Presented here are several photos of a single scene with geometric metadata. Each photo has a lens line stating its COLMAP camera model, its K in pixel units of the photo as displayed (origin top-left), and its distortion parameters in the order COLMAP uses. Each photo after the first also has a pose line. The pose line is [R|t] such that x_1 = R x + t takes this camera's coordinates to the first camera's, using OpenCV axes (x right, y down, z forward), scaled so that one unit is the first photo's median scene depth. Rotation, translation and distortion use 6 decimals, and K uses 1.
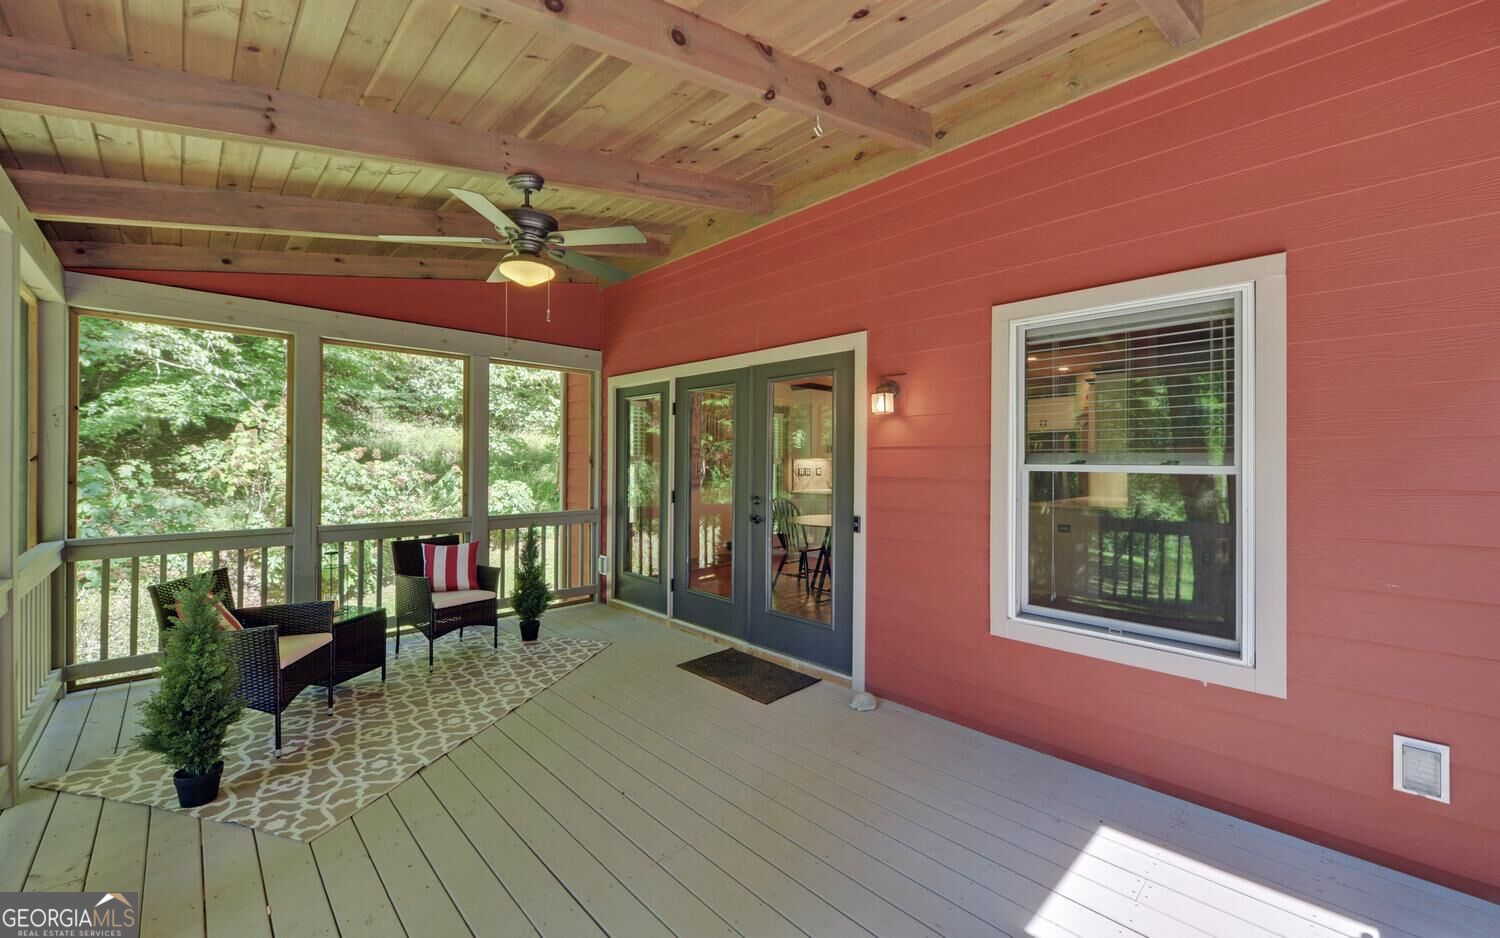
lens RADIAL K [[590.1, 0, 748.2], [0, 590.1, 458.6], [0, 0, 1]] dist [-0.000624, -0.000077]
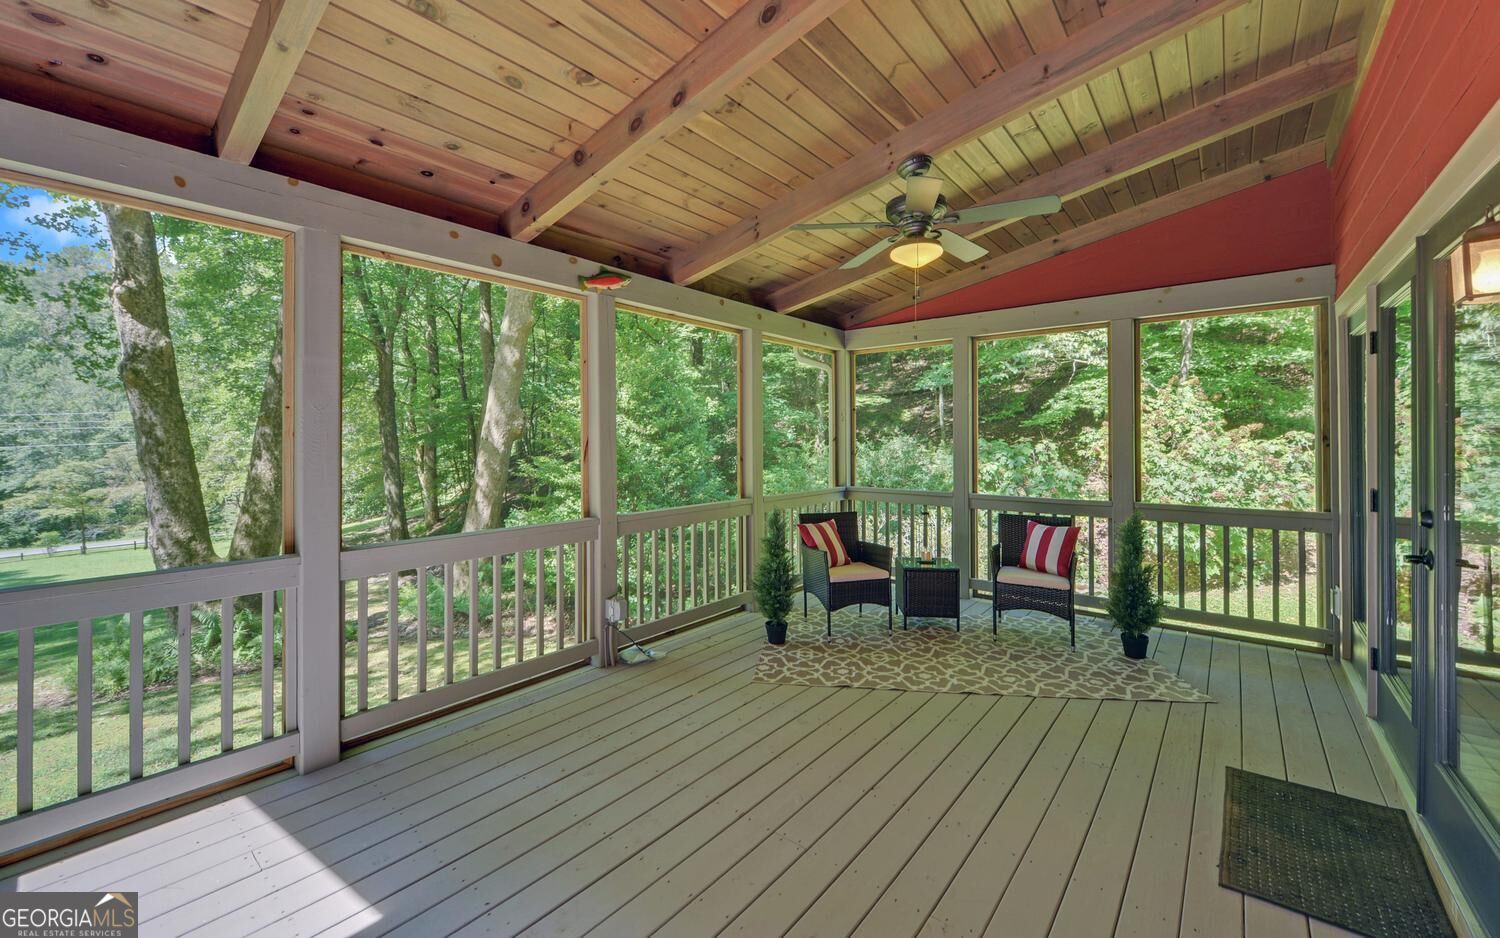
lens RADIAL K [[584.6, 0, 749.0], [0, 584.6, 438.8], [0, 0, 1]] dist [-0.001205, -0.000343]
pose [[0.116281, -0.007883, -0.993185, 0.473429], [0.009203, 0.999934, -0.006859, 0.006592], [0.993174, -0.008343, 0.116346, 0.477158]]
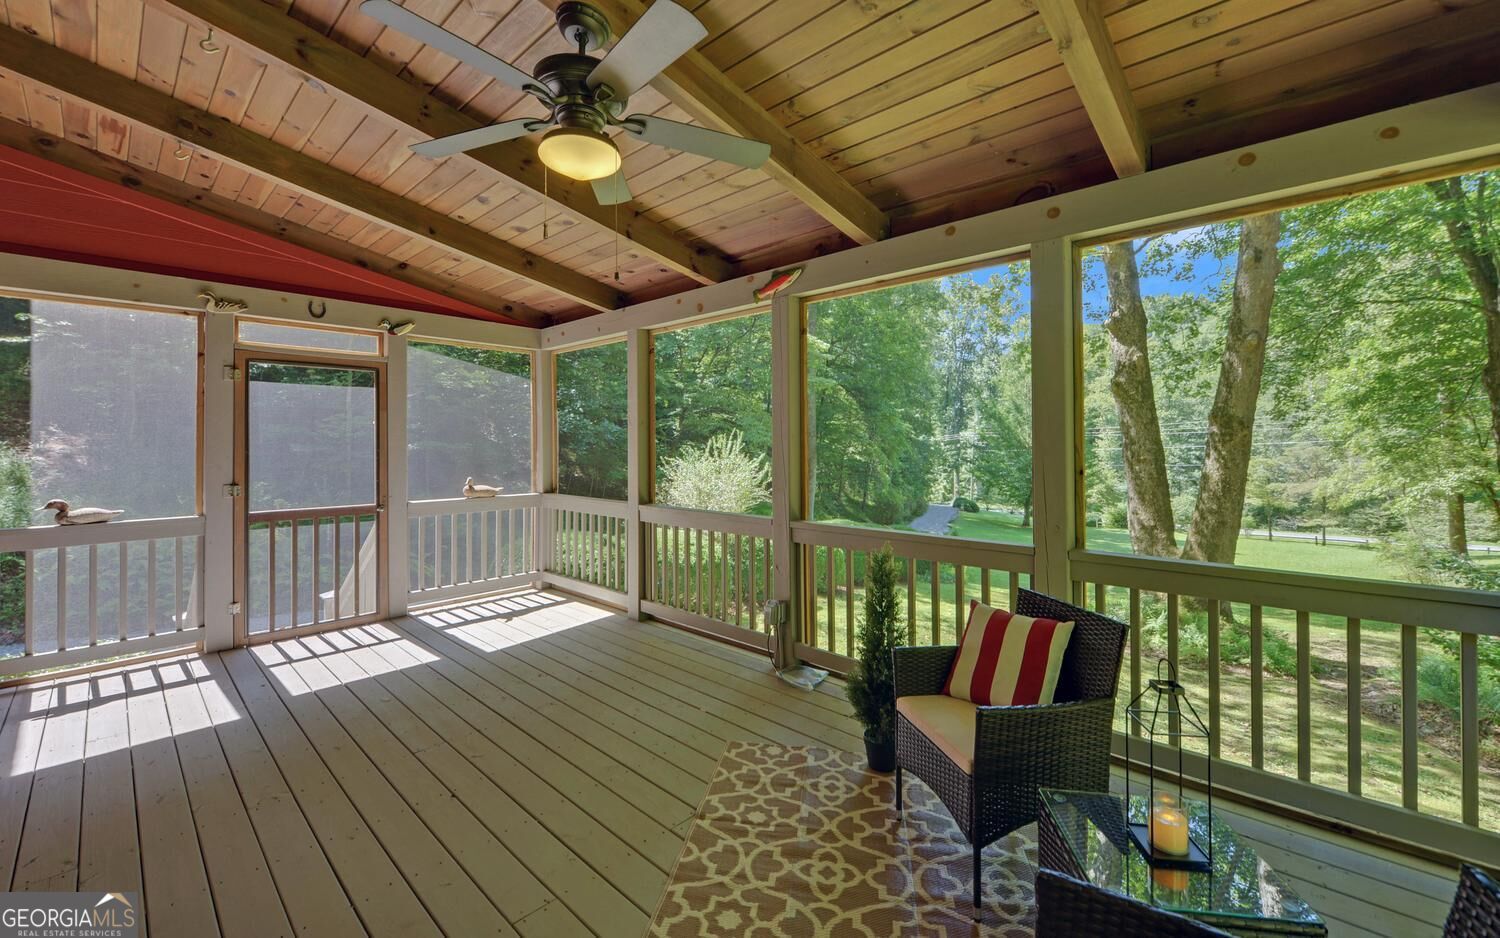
lens RADIAL K [[584.6, 0, 749.0], [0, 584.6, 438.8], [0, 0, 1]] dist [-0.001205, -0.000343]
pose [[-0.997434, 0.000126, -0.071588, -0.409997], [0.001210, 0.999885, -0.015108, 0.009077], [0.071577, -0.015156, -0.997320, 1.330433]]
